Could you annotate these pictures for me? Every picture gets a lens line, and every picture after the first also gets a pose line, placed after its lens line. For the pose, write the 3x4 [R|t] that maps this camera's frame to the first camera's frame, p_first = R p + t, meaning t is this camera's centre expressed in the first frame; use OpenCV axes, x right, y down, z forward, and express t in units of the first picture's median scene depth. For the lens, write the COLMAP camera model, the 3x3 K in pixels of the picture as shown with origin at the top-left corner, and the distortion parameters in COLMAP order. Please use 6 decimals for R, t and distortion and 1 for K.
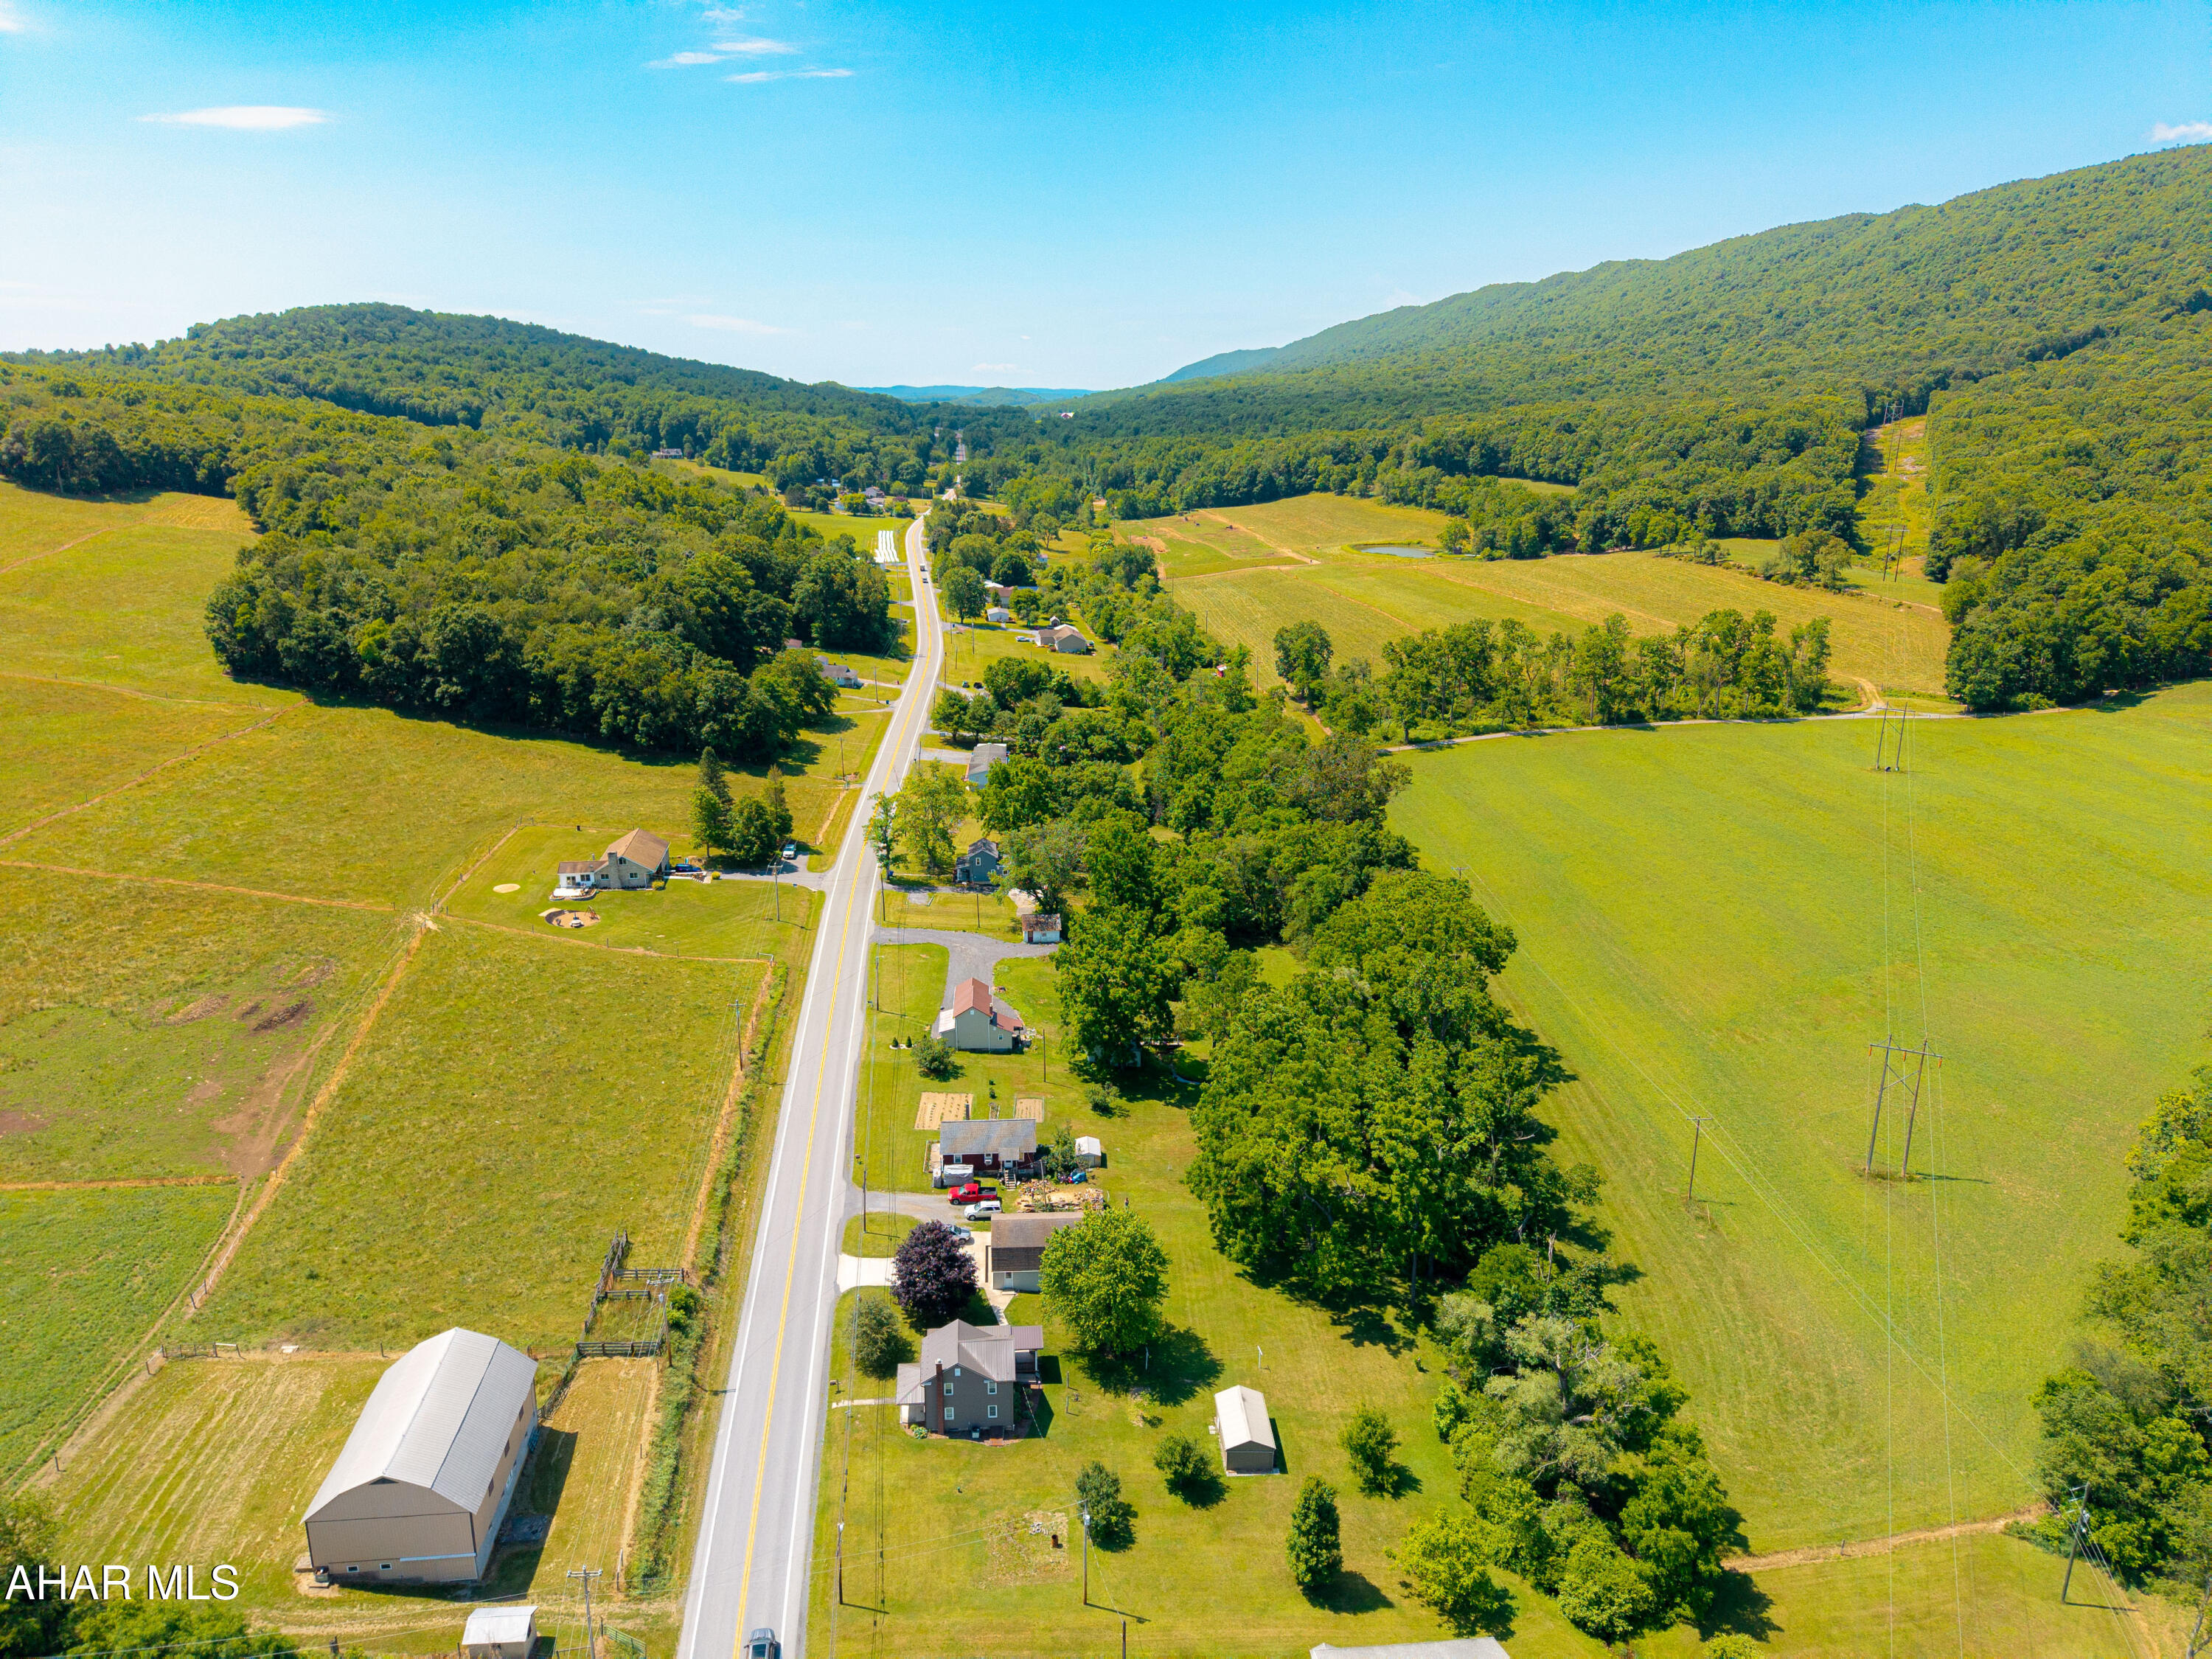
lens RADIAL K [[1477.5, 0, 1094.7], [0, 1477.5, 821.8], [0, 0, 1]] dist [0.012045, -0.003798]
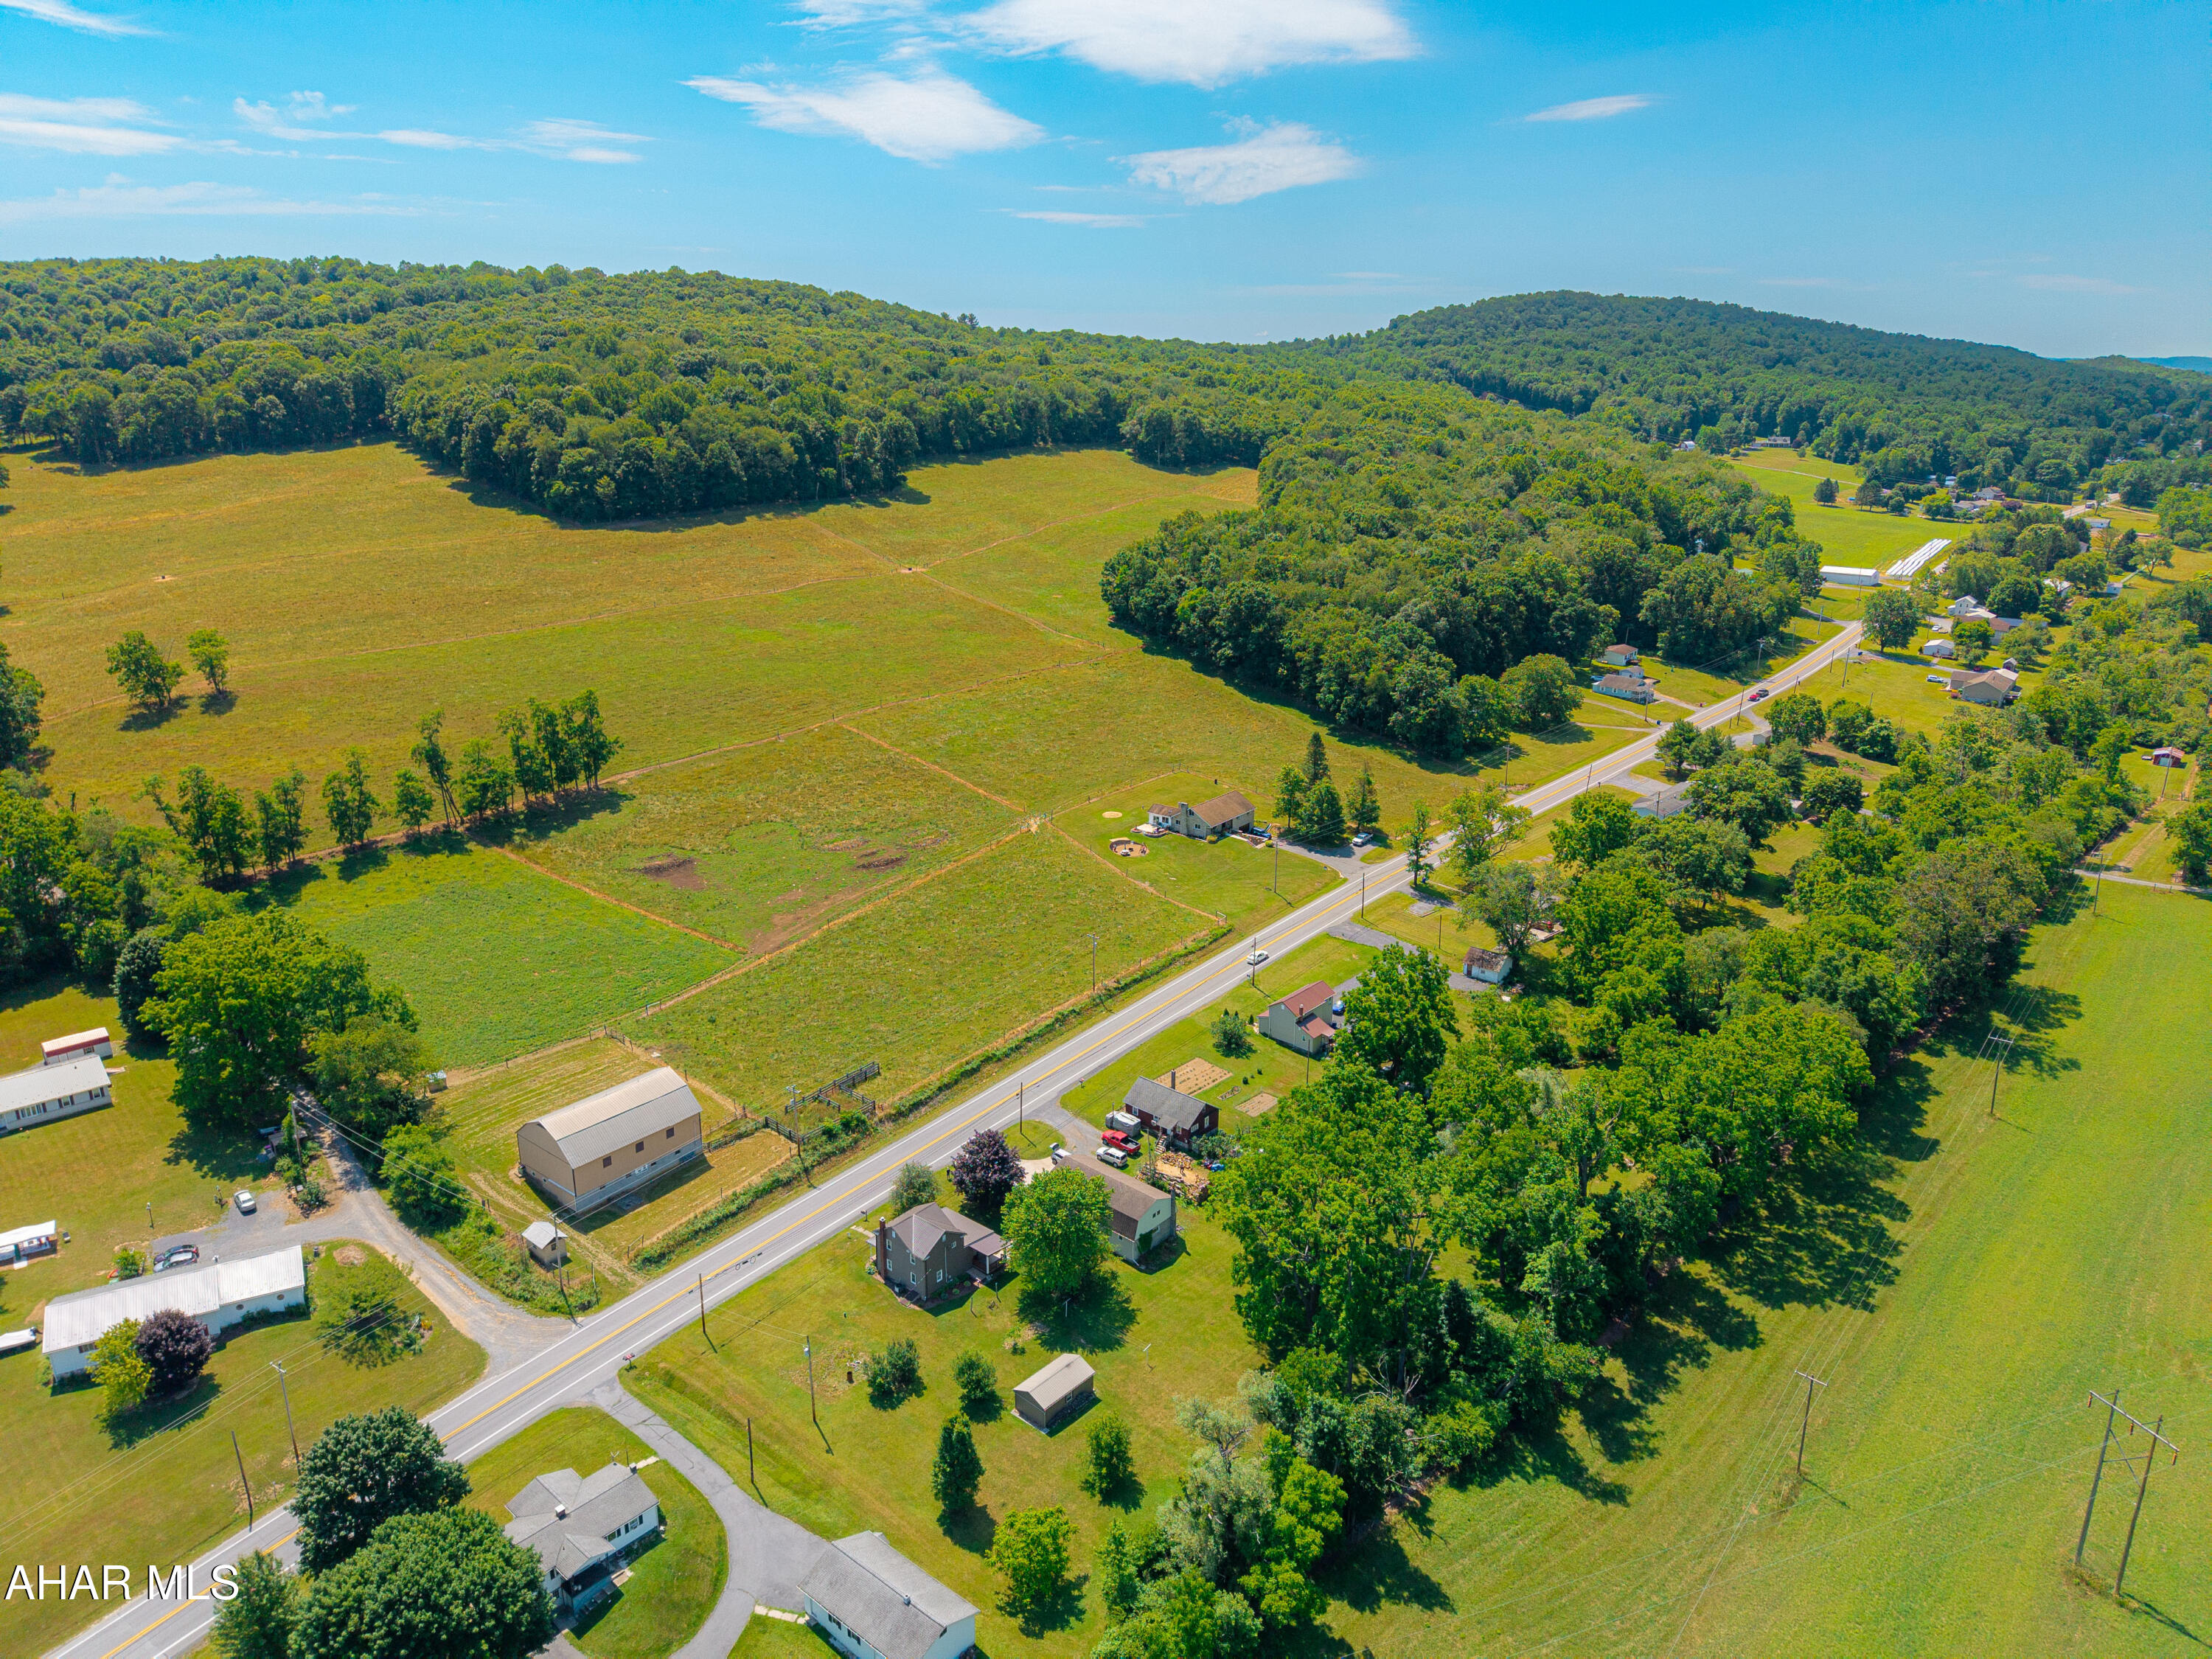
lens RADIAL K [[1463.0, 0, 1106.0], [0, 1463.0, 829.5], [0, 0, 1]] dist [0.048920, -0.049474]
pose [[0.713946, 0.211300, -0.667558, 0.304590], [-0.196179, 0.975560, 0.098980, -0.046205], [0.672157, 0.060295, 0.737950, 0.070249]]
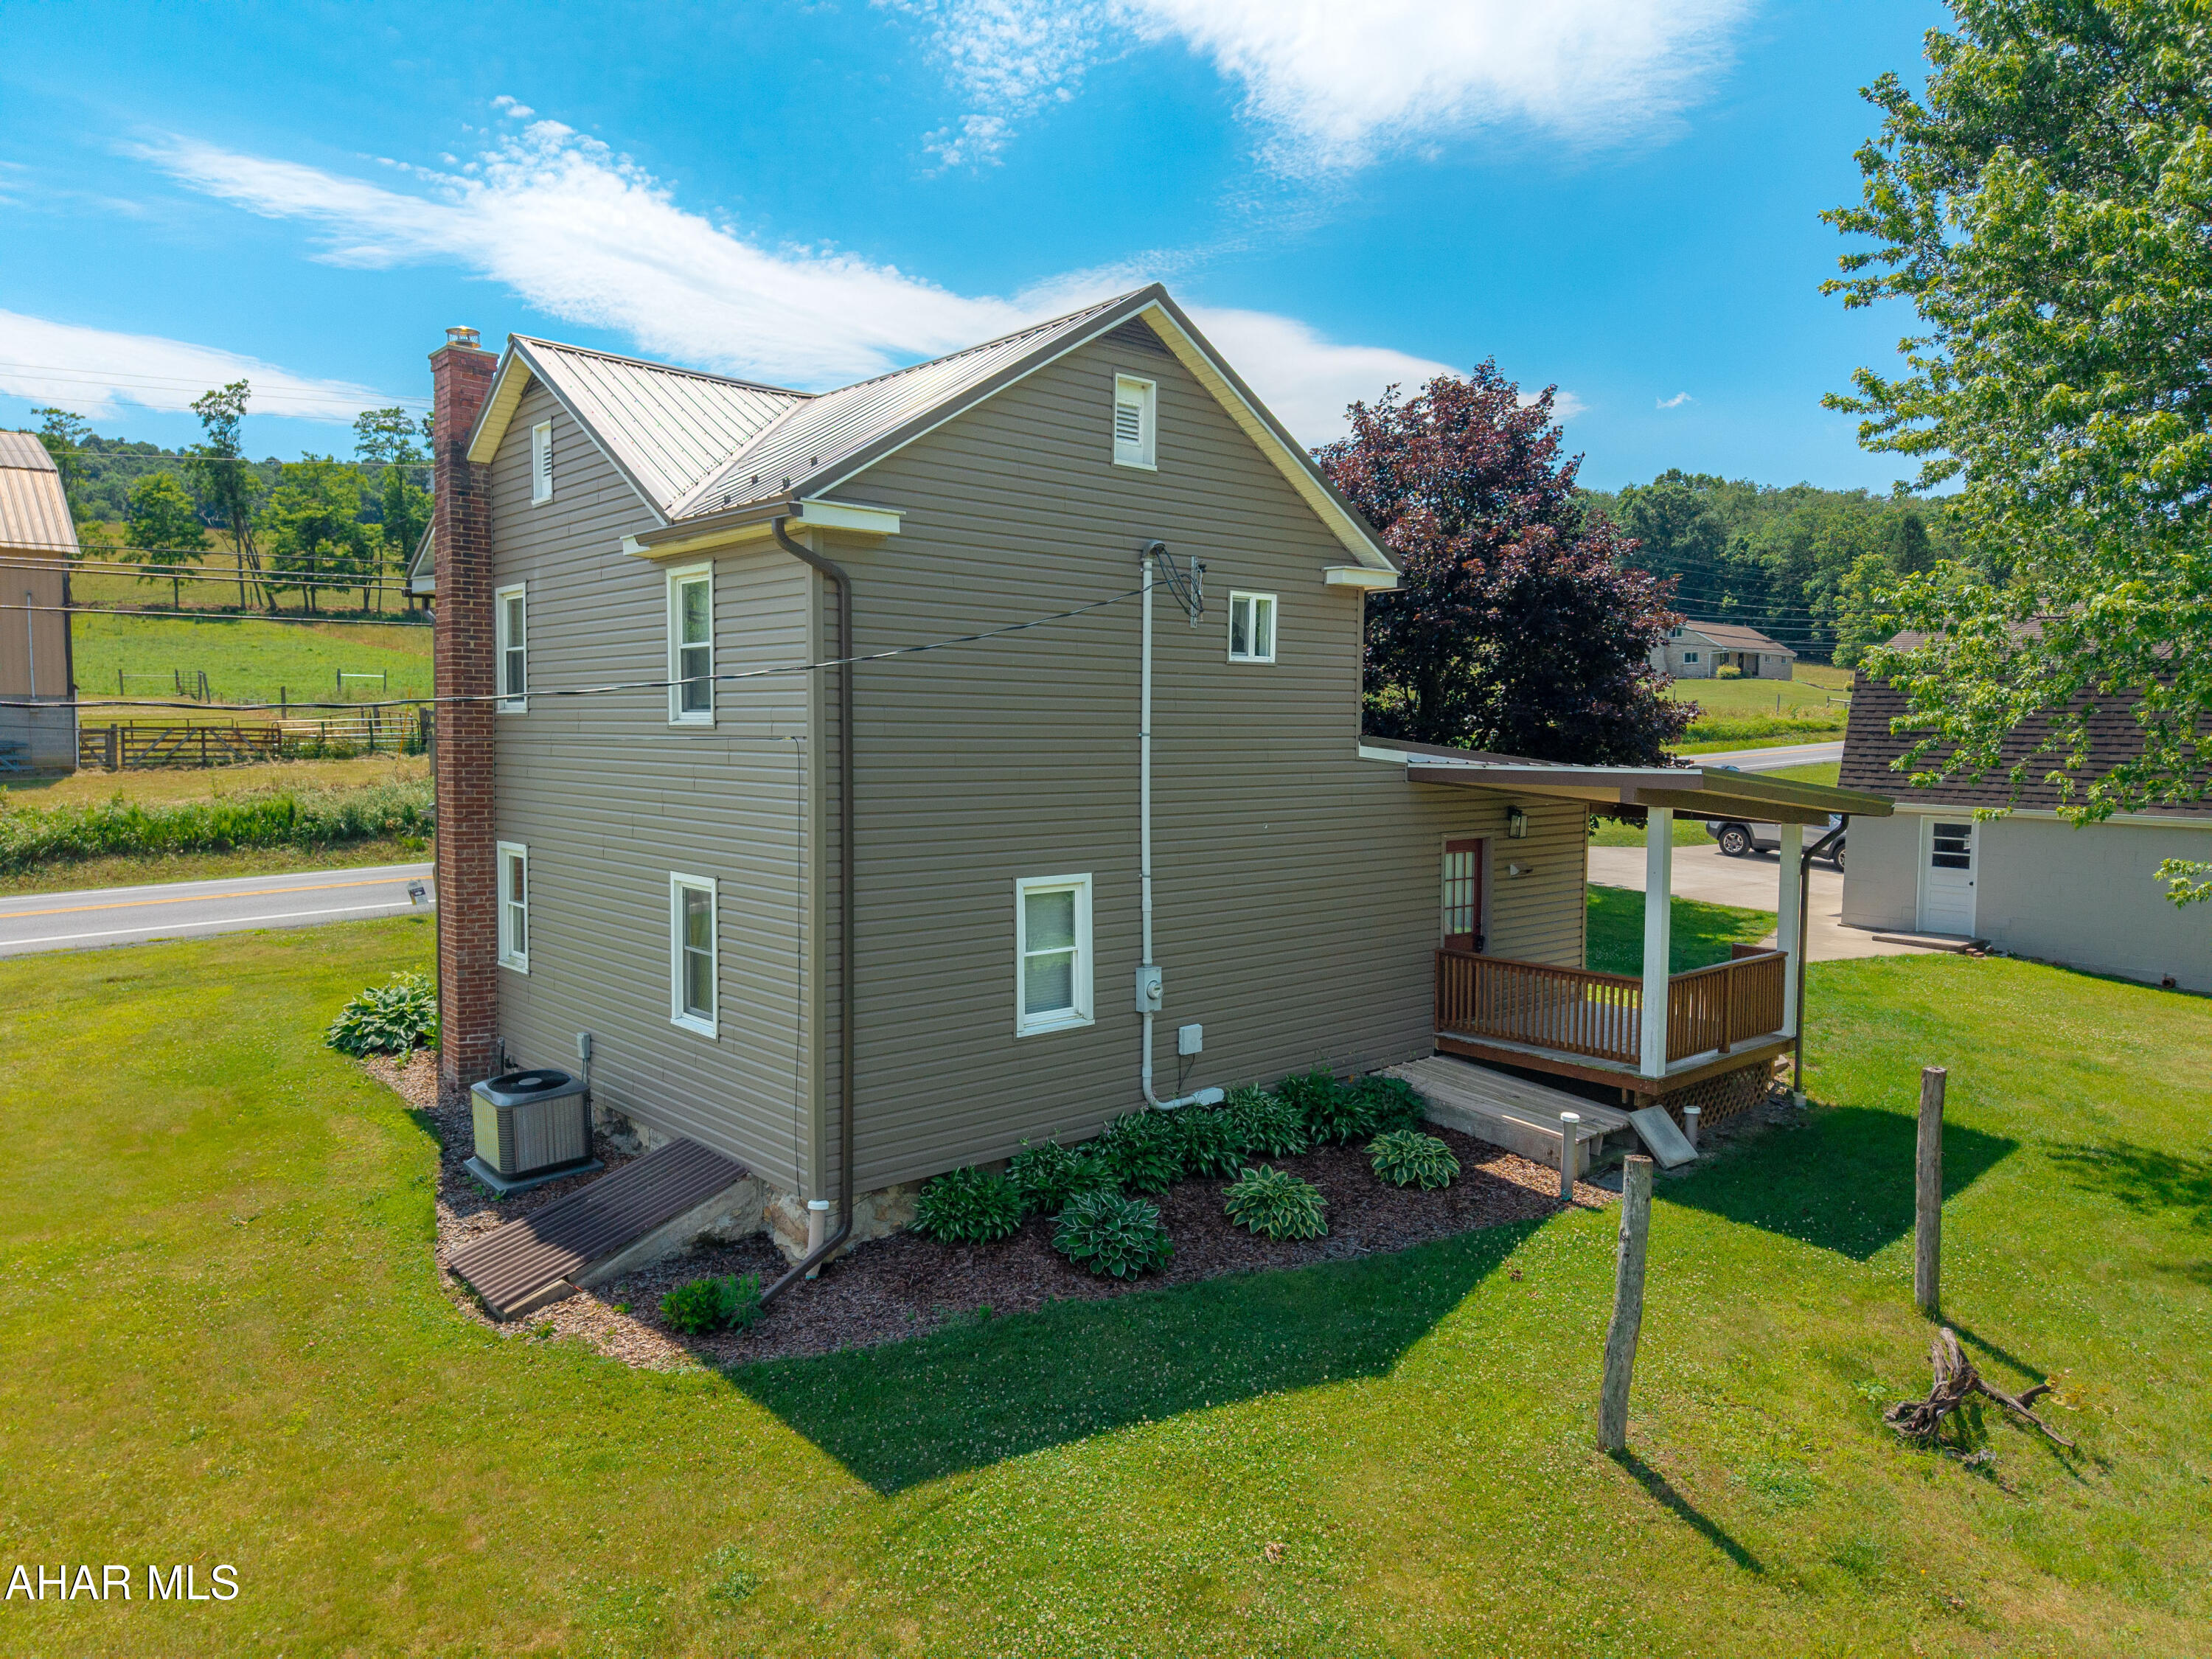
lens RADIAL K [[1491.2, 0, 1101.7], [0, 1491.2, 814.0], [0, 0, 1]] dist [-0.002721, -0.005104]
pose [[0.601975, 0.044374, -0.797281, 0.007416], [-0.215213, 0.970524, -0.108478, 0.151677], [0.768967, 0.236886, 0.593780, 0.370355]]
